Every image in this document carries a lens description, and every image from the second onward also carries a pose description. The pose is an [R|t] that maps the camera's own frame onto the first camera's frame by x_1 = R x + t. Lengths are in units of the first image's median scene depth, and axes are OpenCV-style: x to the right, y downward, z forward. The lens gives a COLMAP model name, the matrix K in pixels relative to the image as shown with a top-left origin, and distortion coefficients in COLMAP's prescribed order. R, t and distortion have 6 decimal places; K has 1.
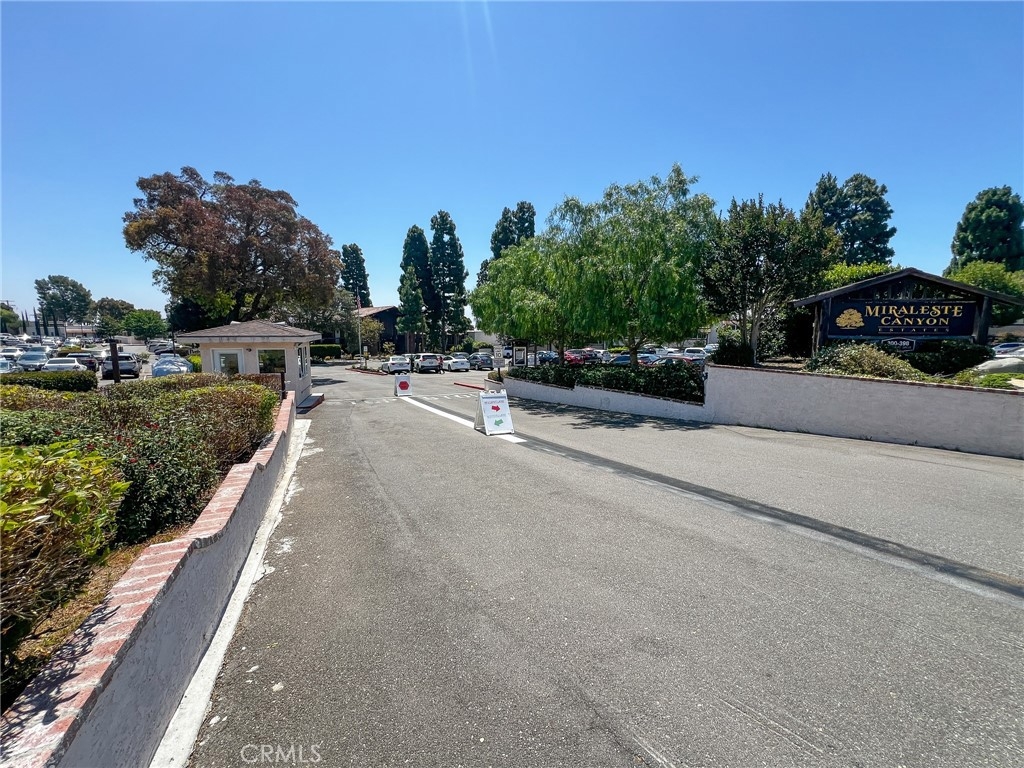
lens RADIAL K [[413.8, 0, 545.6], [0, 413.8, 406.1], [0, 0, 1]] dist [-0.008570, 0.001934]
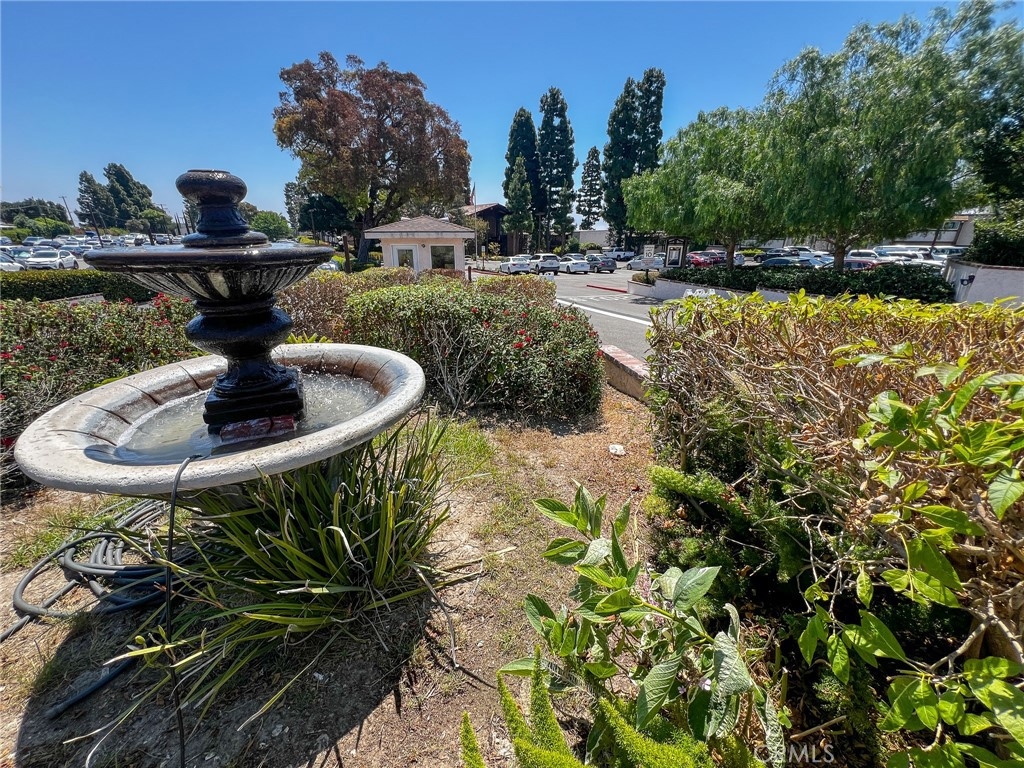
lens RADIAL K [[413.8, 0, 533.2], [0, 413.8, 406.0], [0, 0, 1]] dist [-0.008570, 0.001934]
pose [[0.977078, 0.081731, -0.196568, -0.113002], [-0.037200, 0.974708, 0.220366, 0.010135], [0.209608, -0.208002, 0.955405, -0.014610]]
